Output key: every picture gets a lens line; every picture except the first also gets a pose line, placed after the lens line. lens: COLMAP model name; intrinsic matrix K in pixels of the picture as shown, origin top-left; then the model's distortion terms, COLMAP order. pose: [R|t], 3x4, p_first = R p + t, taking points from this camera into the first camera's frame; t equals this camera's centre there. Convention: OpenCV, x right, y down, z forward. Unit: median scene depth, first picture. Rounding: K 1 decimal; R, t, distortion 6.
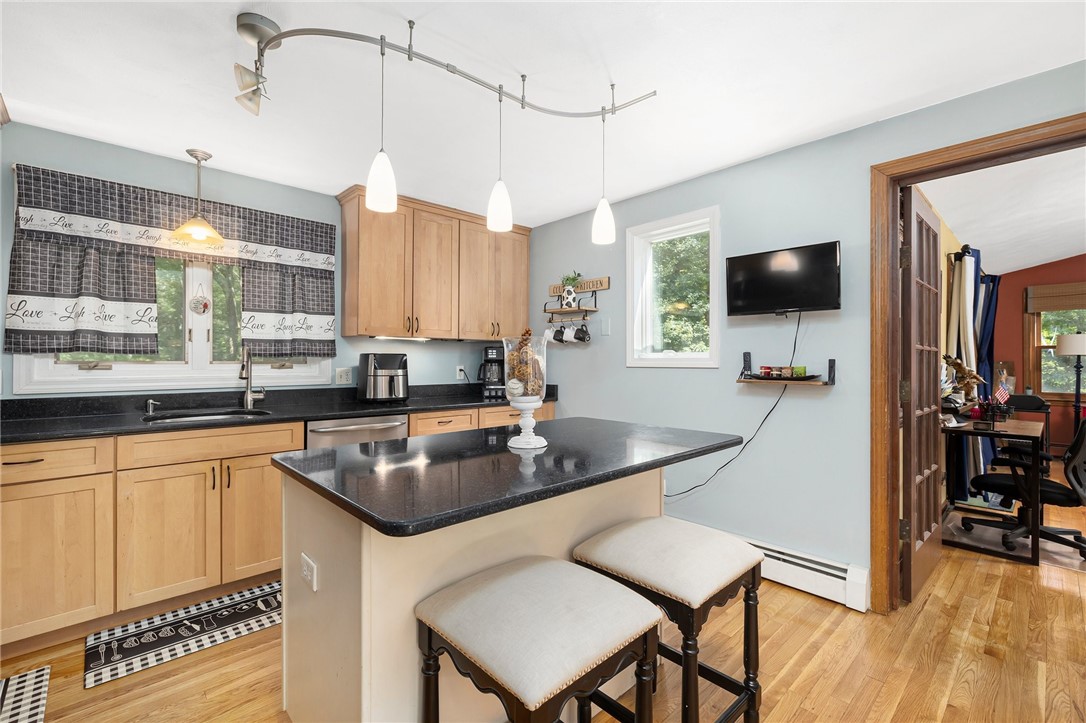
lens RADIAL K [[468.5, 0, 532.8], [0, 468.5, 357.3], [0, 0, 1]] dist [-0.000013, 0.000168]
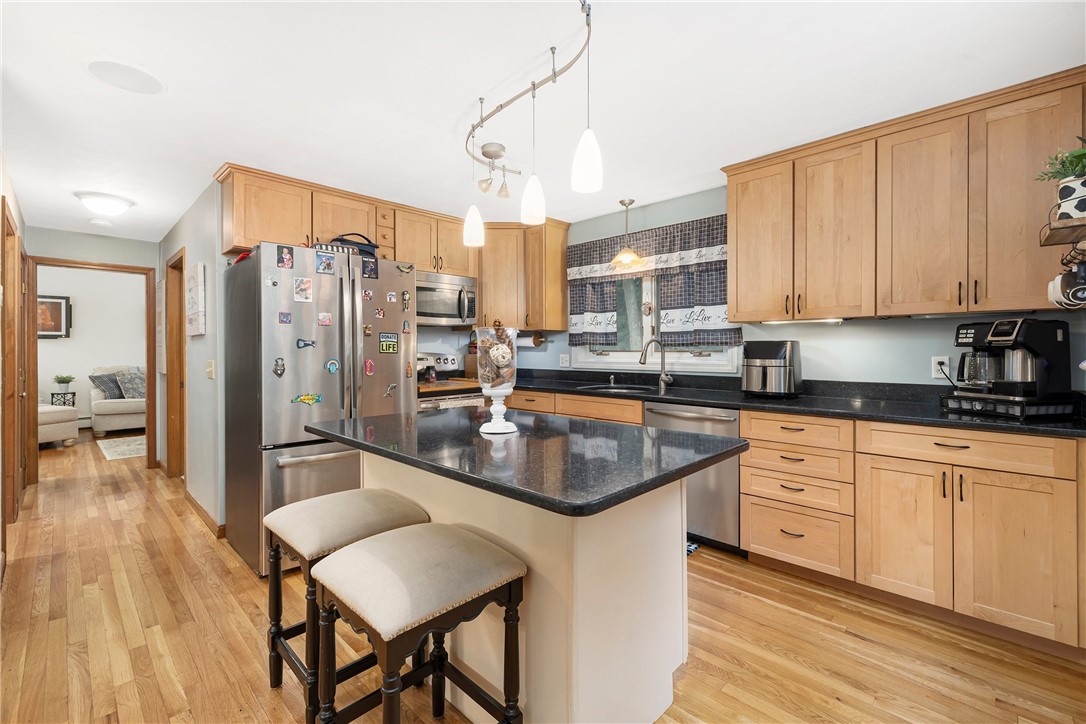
lens RADIAL K [[466.8, 0, 539.4], [0, 466.8, 353.9], [0, 0, 1]] dist [-0.000391, 0.000156]
pose [[0.059026, 0.004503, -0.998246, 0.613221], [0.007633, 0.999959, 0.004962, 0.009726], [0.998227, -0.007912, 0.058989, 0.604648]]
